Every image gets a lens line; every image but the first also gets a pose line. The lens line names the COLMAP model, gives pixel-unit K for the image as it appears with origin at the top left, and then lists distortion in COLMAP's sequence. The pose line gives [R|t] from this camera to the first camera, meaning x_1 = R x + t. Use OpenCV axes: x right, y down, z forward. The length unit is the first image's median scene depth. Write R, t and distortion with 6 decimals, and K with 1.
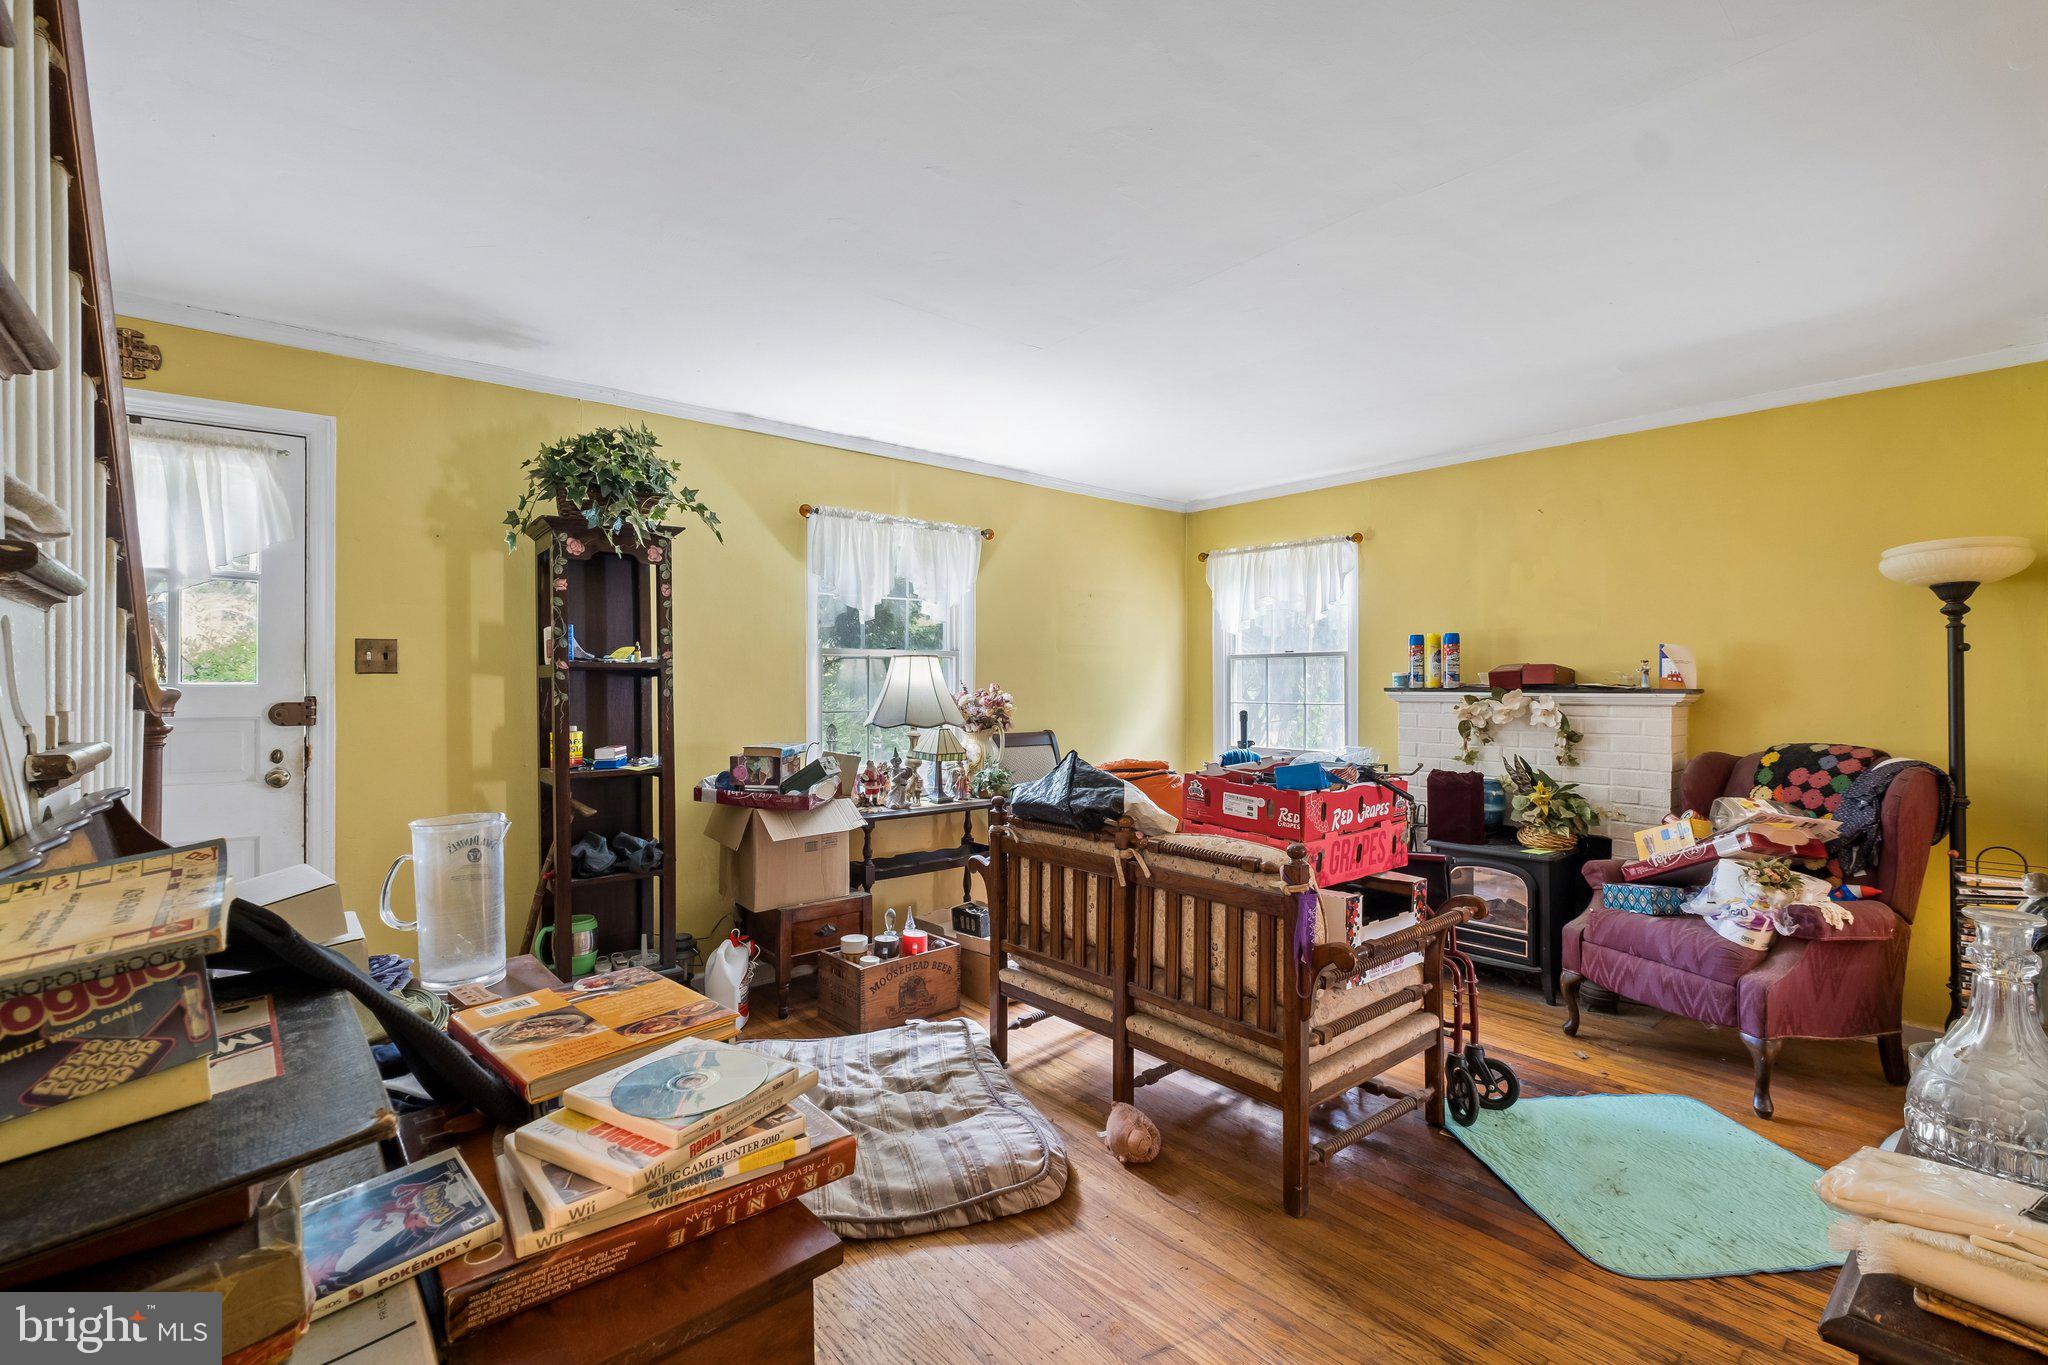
lens RADIAL K [[898.5, 0, 1006.2], [0, 898.5, 676.0], [0, 0, 1]] dist [0.005280, -0.000019]
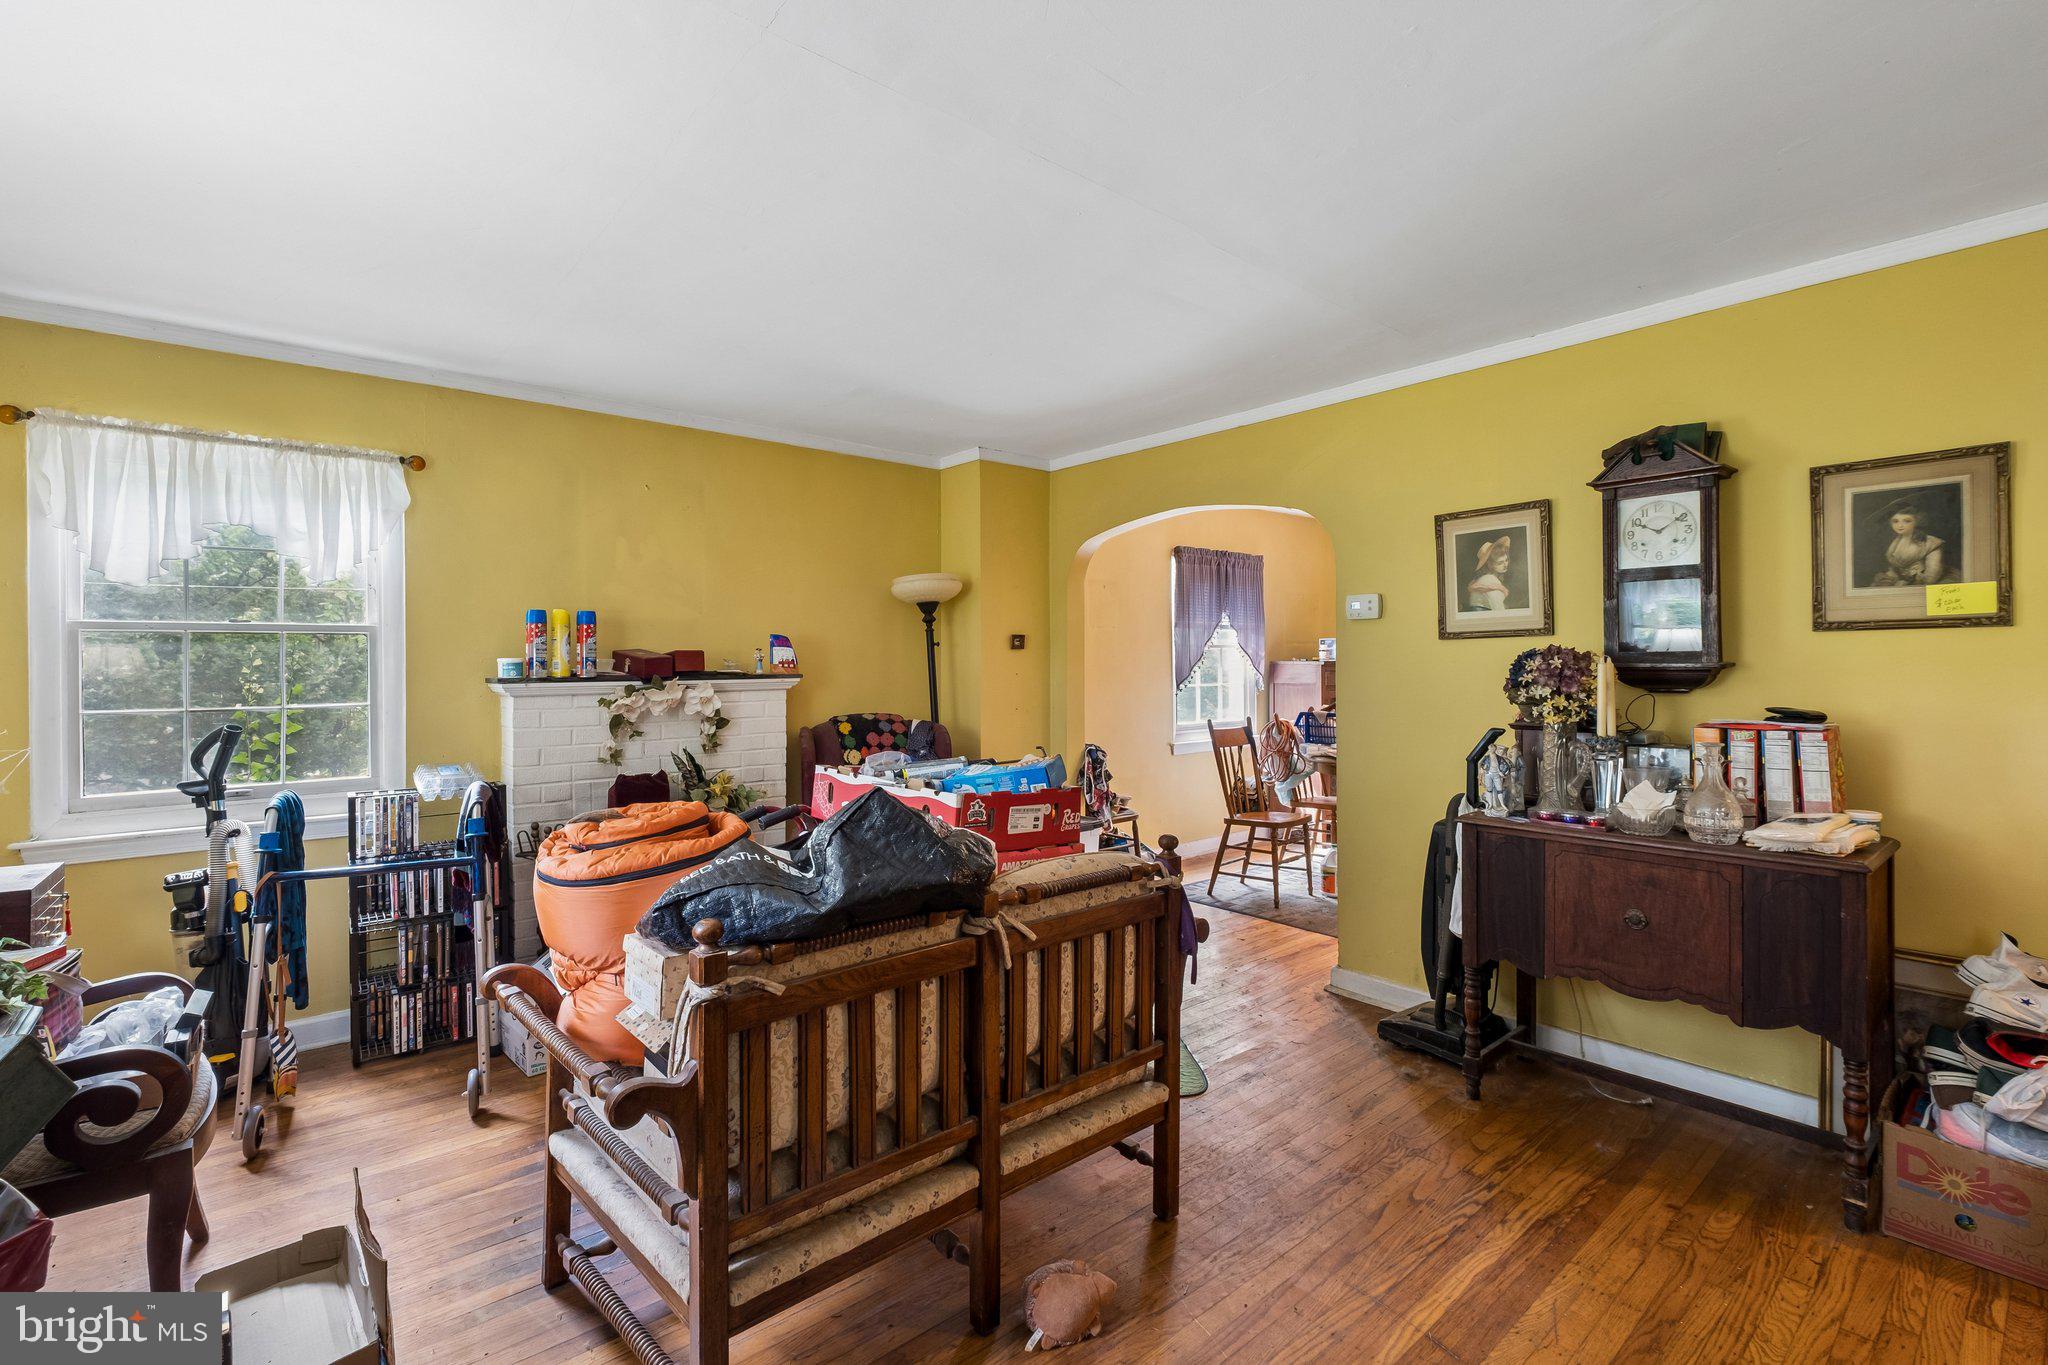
lens RADIAL K [[898.5, 0, 1015.9], [0, 898.5, 664.2], [0, 0, 1]] dist [0.005280, -0.000019]
pose [[0.012179, 0.000113, 0.999926, -0.373053], [0.000064, 1.000000, -0.000113, 0.001667], [-0.999926, 0.000066, 0.012179, 0.663139]]
